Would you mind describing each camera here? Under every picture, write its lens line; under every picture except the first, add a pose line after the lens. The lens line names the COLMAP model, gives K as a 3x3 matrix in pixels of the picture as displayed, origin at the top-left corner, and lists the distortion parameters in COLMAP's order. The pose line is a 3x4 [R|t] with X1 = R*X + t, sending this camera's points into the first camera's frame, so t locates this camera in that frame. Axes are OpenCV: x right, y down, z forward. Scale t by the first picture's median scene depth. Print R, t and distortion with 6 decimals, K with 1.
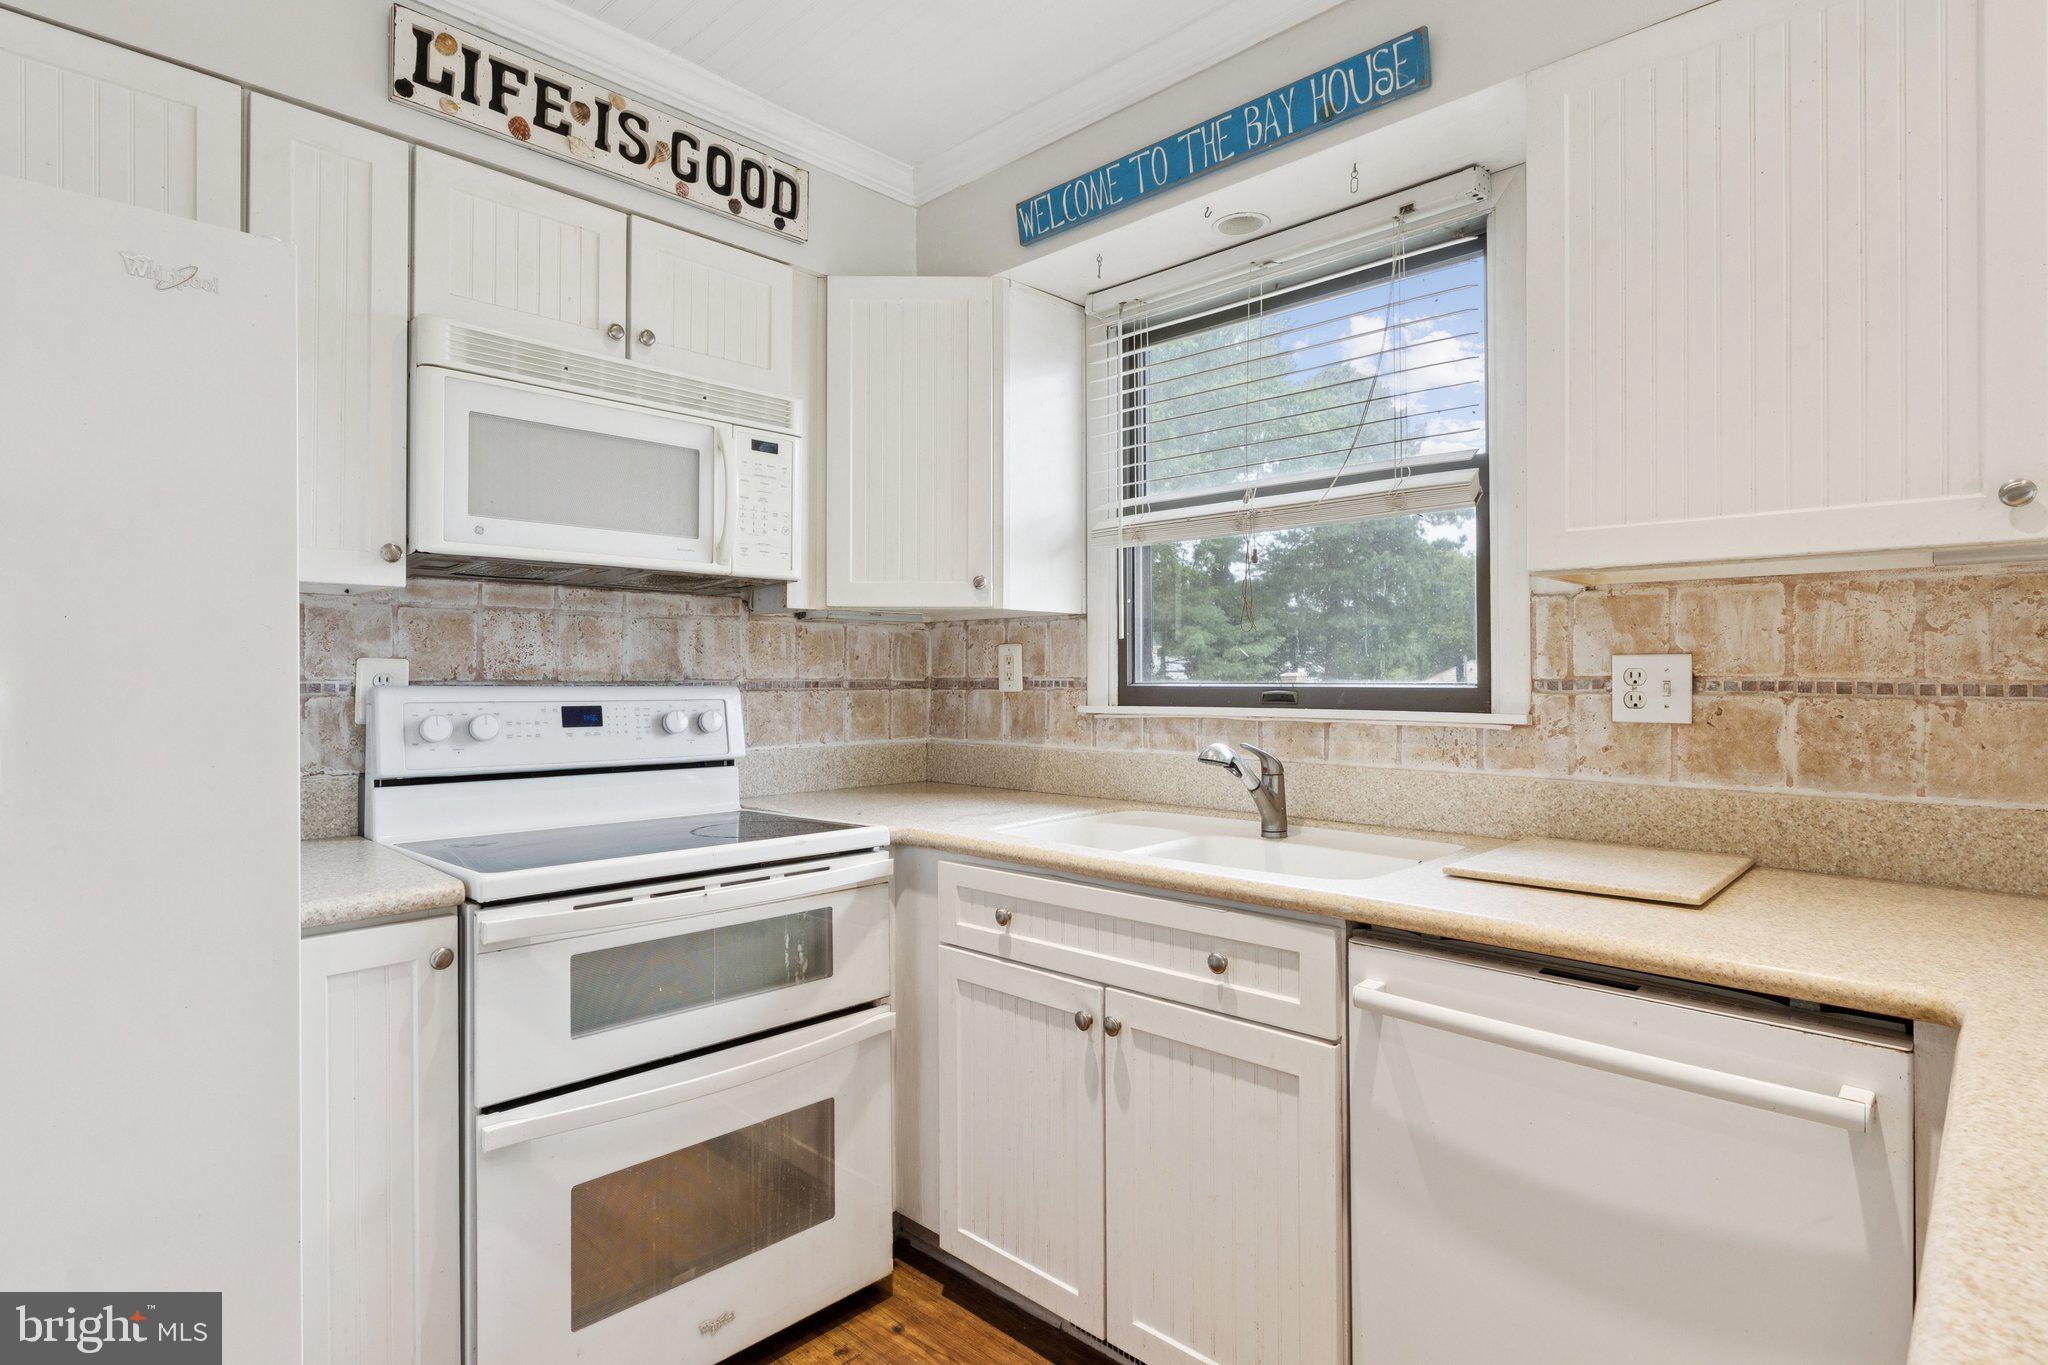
lens RADIAL K [[1034.2, 0, 1020.5], [0, 1034.2, 669.8], [0, 0, 1]] dist [-0.001165, -0.000361]
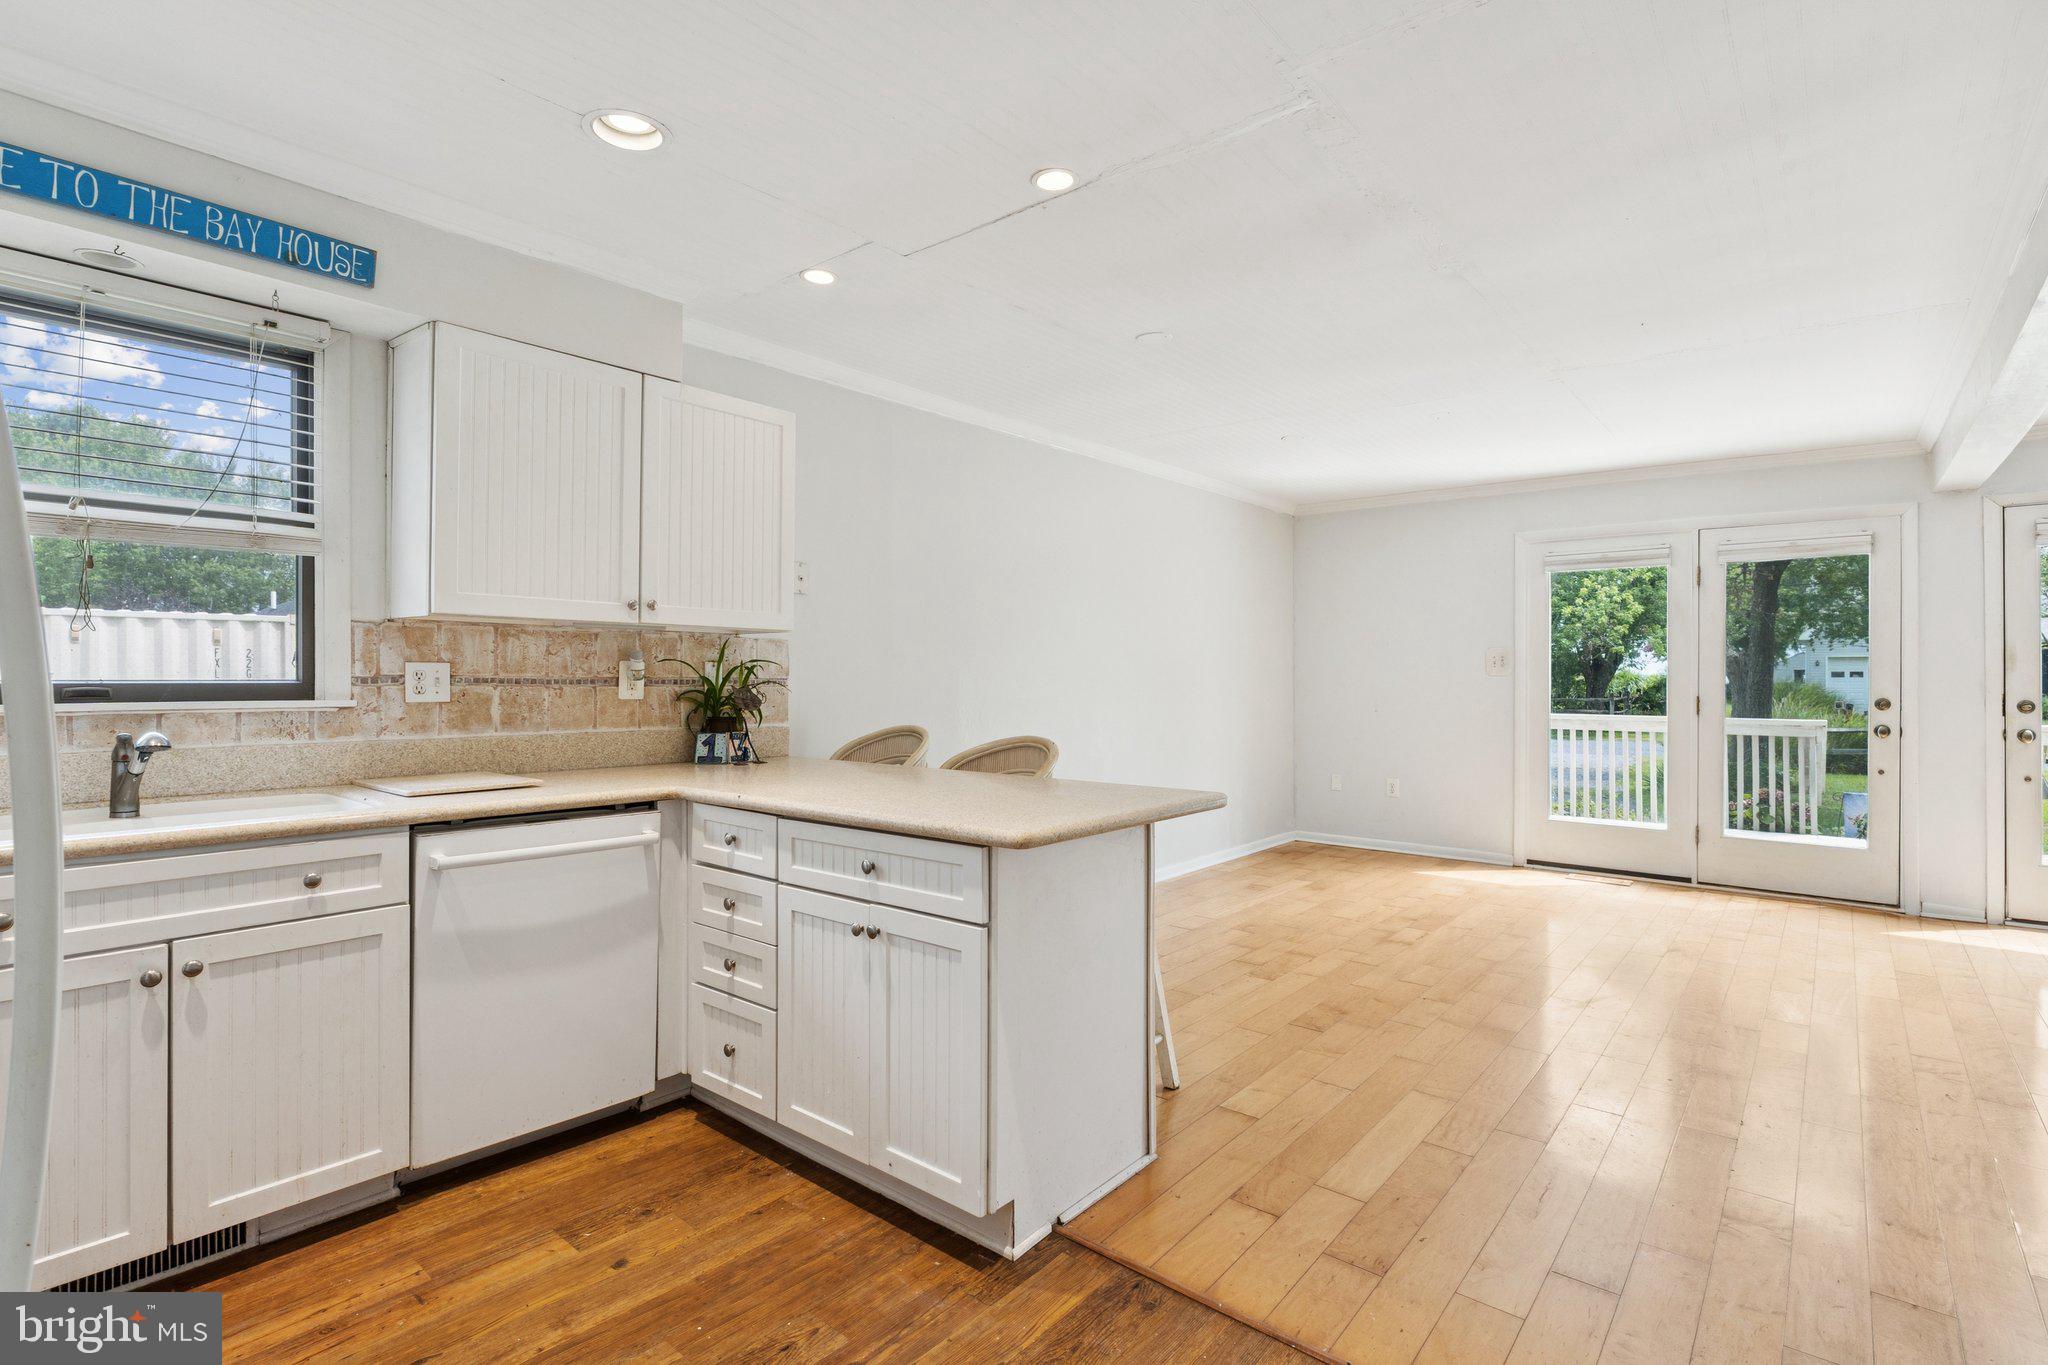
lens RADIAL K [[982.4, 0, 1013.3], [0, 982.4, 676.0], [0, 0, 1]] dist [-0.001516, -0.000113]
pose [[-0.062362, 0.004577, 0.998043, -0.915822], [-0.007472, 0.999959, -0.005053, 0.007547], [-0.998026, -0.007772, -0.062325, 0.114753]]
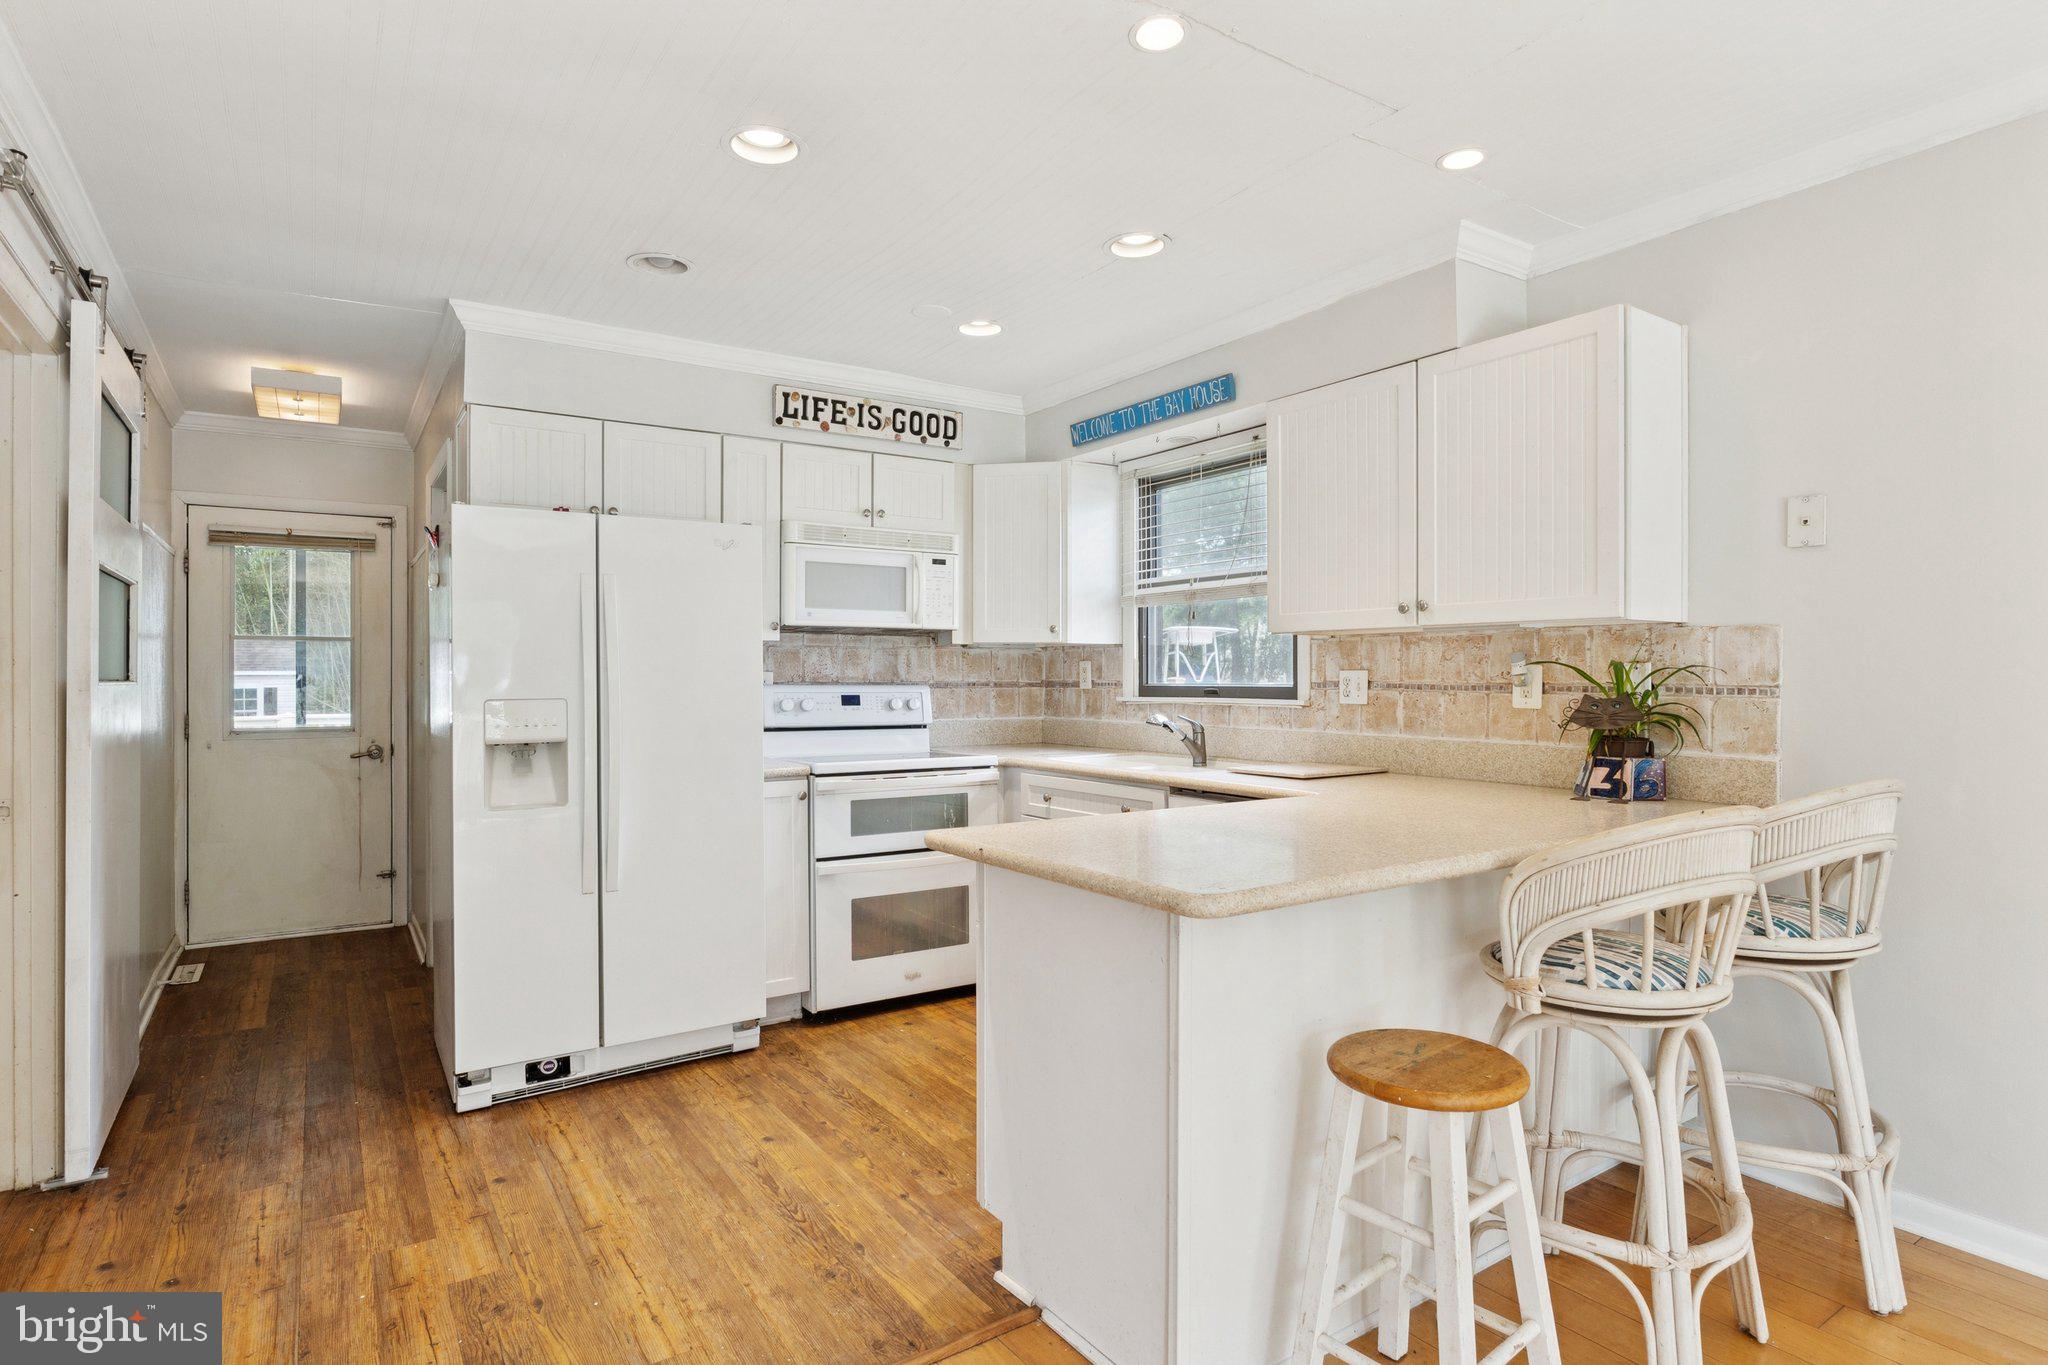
lens RADIAL K [[1072.3, 0, 1024.0], [0, 1072.3, 682.5], [0, 0, 1]] dist [-0.002649, 0.000268]
pose [[0.976936, 0.001361, -0.213526, 0.365869], [0.001219, 0.999928, 0.011953, -0.014134], [0.213527, -0.011937, 0.976864, -1.010296]]
